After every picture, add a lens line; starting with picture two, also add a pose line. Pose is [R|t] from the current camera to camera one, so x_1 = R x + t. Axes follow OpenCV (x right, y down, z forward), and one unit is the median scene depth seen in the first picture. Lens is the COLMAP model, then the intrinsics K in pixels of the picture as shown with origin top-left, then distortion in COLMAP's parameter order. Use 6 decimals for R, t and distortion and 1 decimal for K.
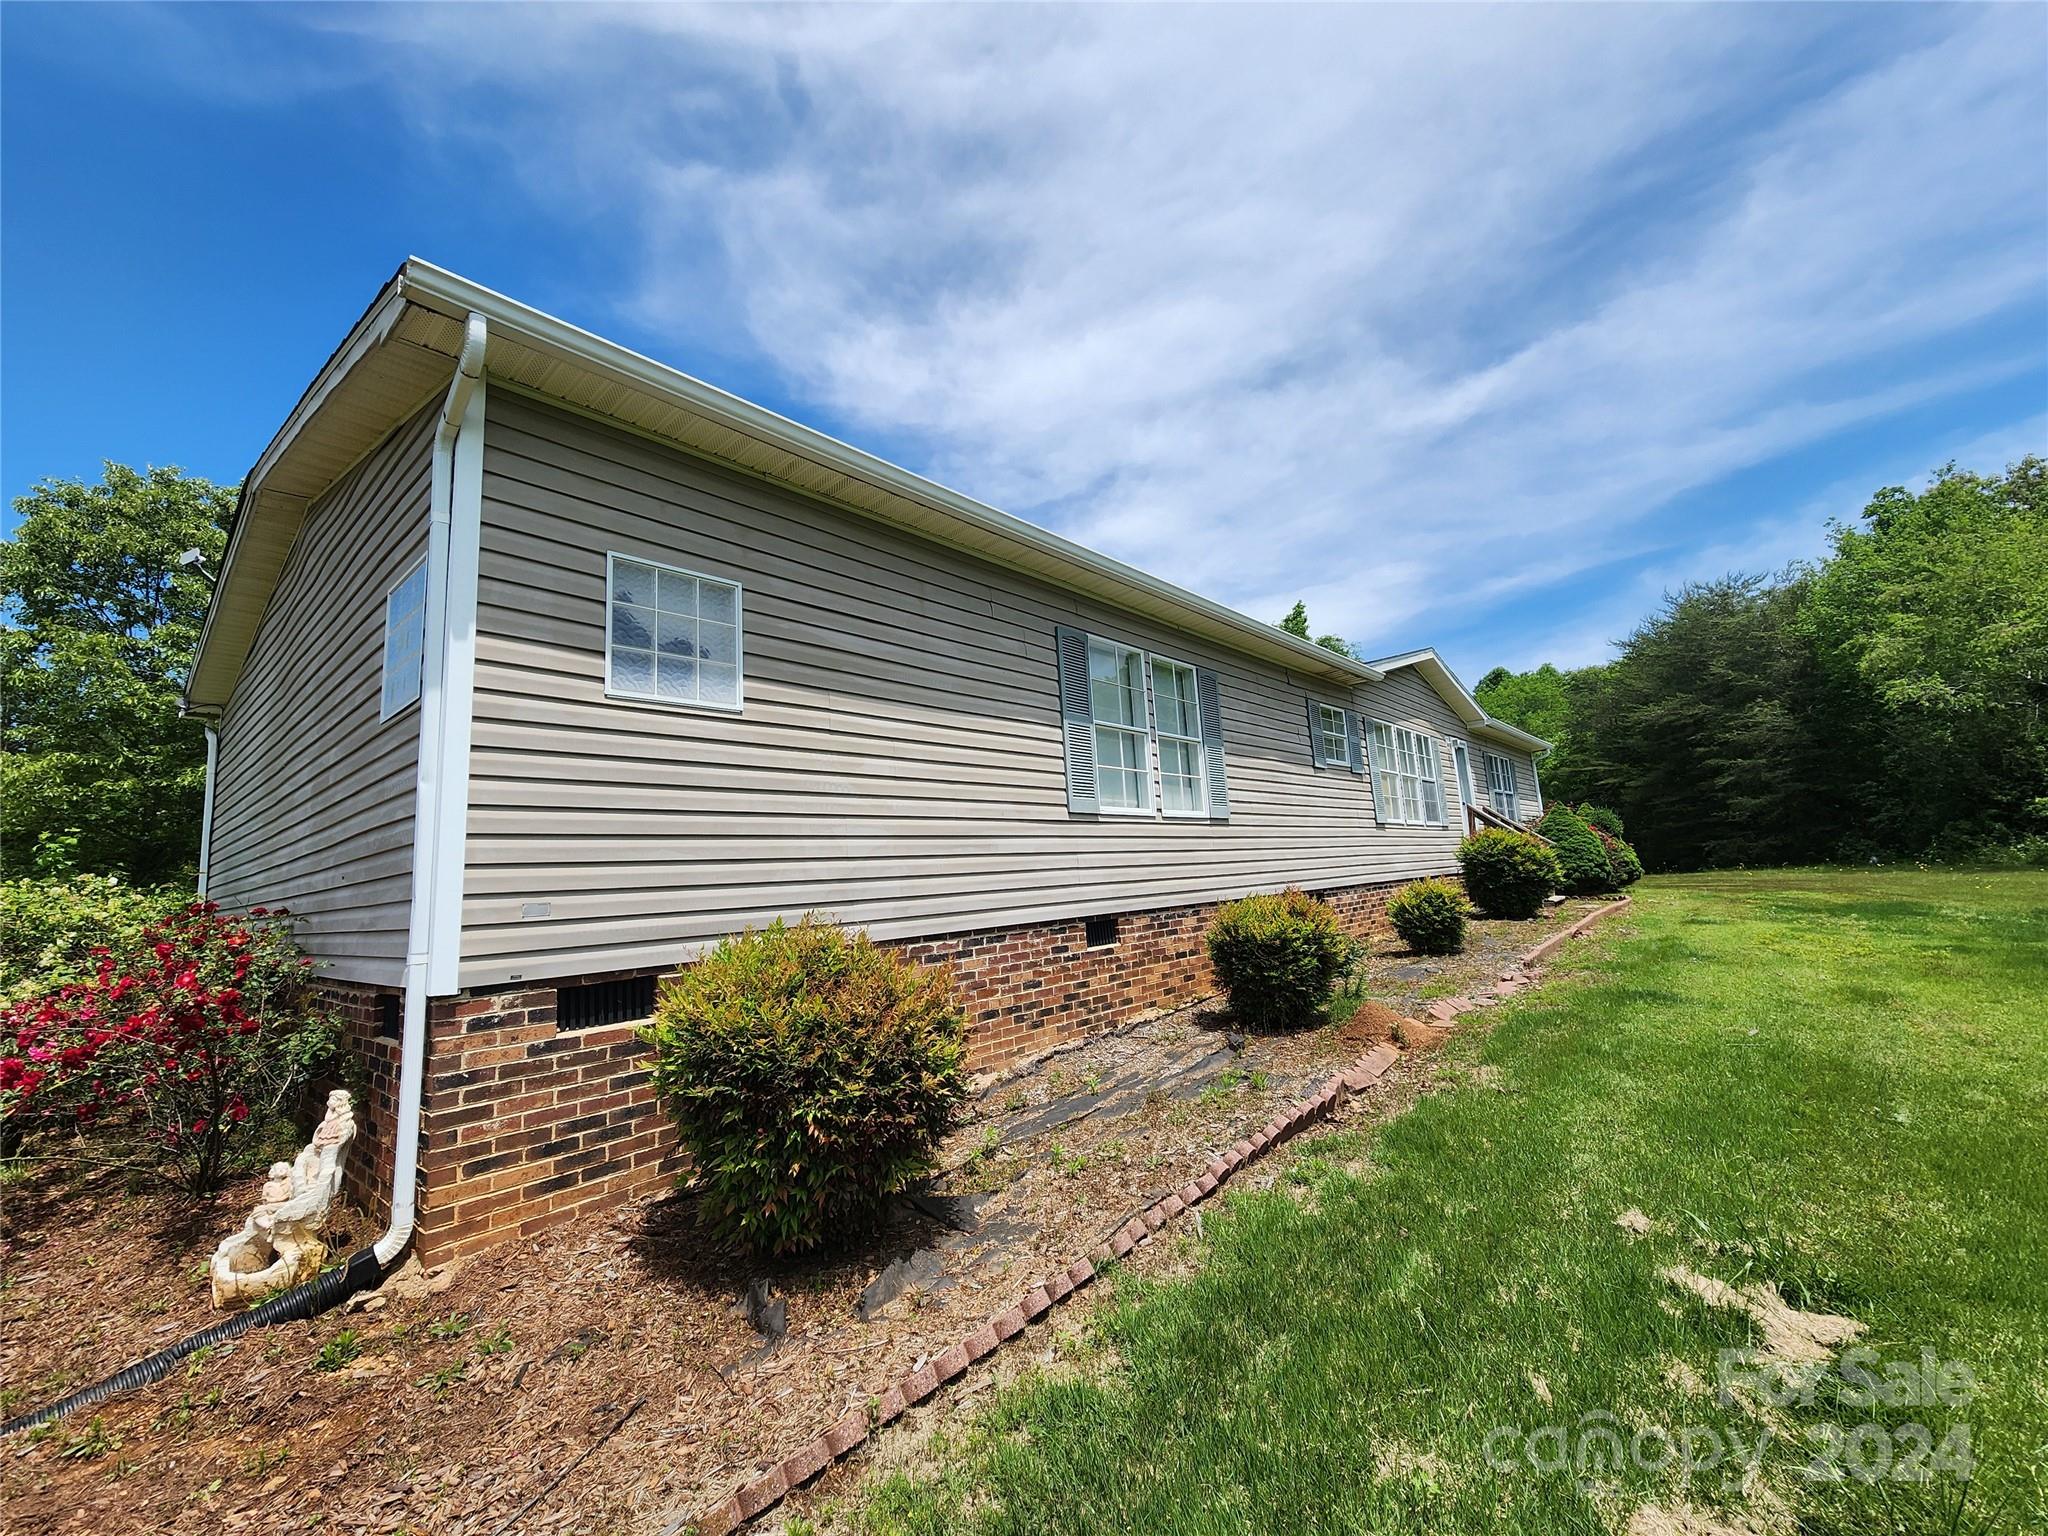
lens RADIAL K [[850.2, 0, 1020.3], [0, 850.2, 738.5], [0, 0, 1]] dist [-0.001119, 0.000272]
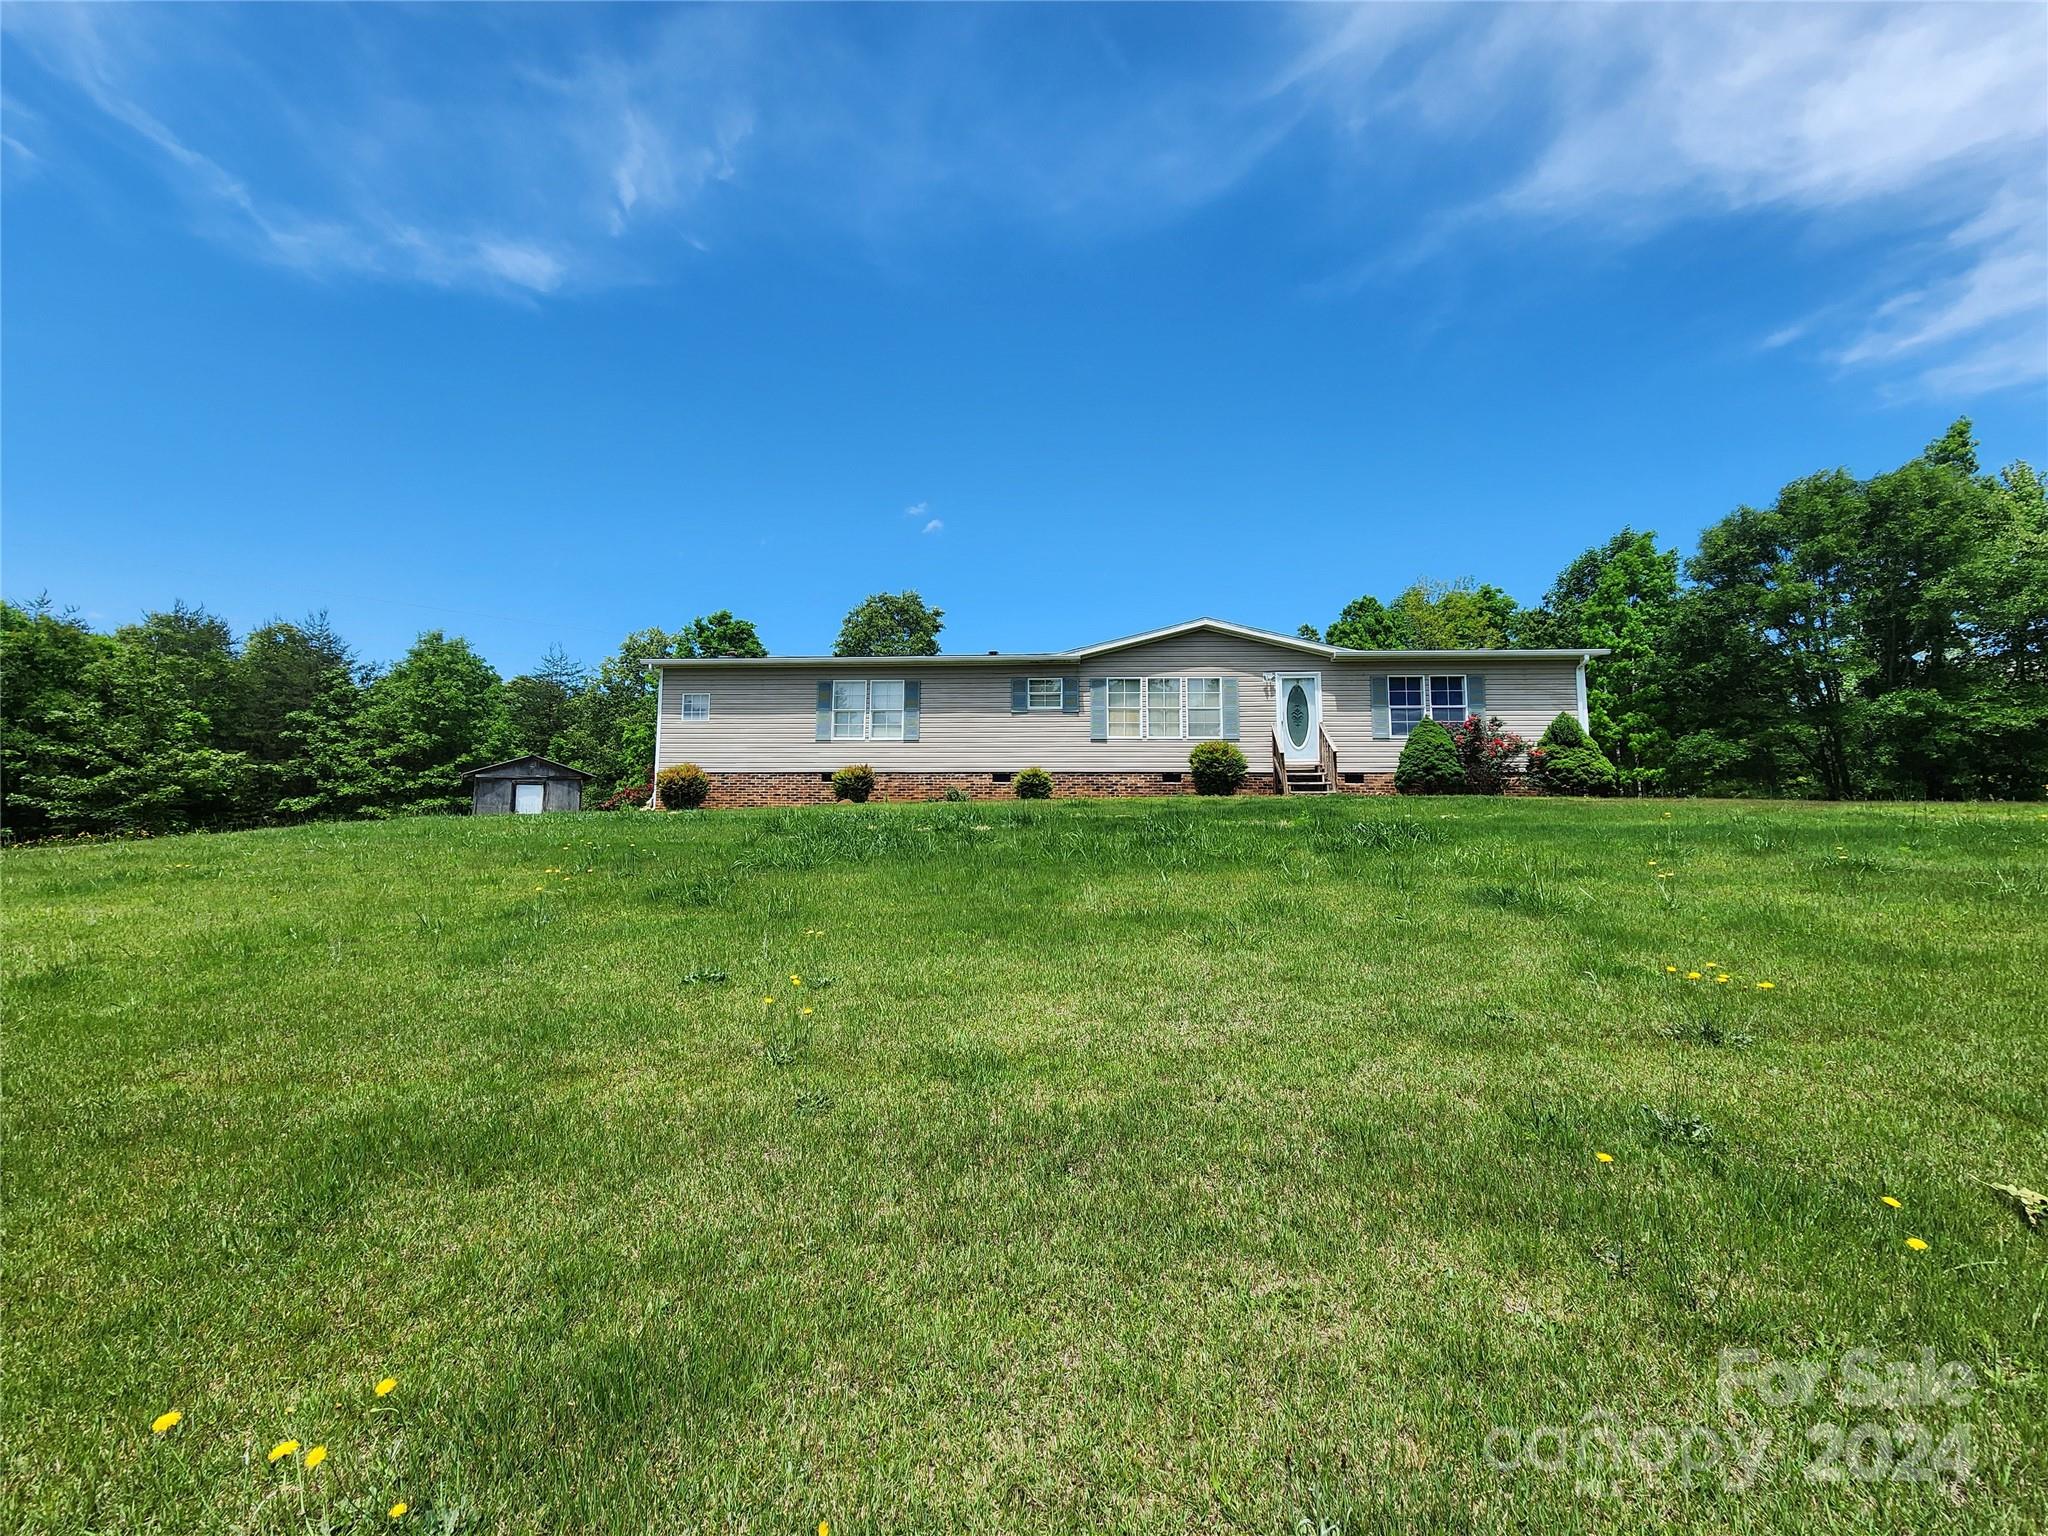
lens RADIAL K [[850.2, 0, 1020.3], [0, 850.2, 738.5], [0, 0, 1]] dist [-0.001119, 0.000272]
pose [[0.537703, -0.027761, -0.842677, 3.157136], [0.087489, 0.995899, 0.023018, 0.074415], [0.838583, -0.086102, 0.537927, -0.078353]]
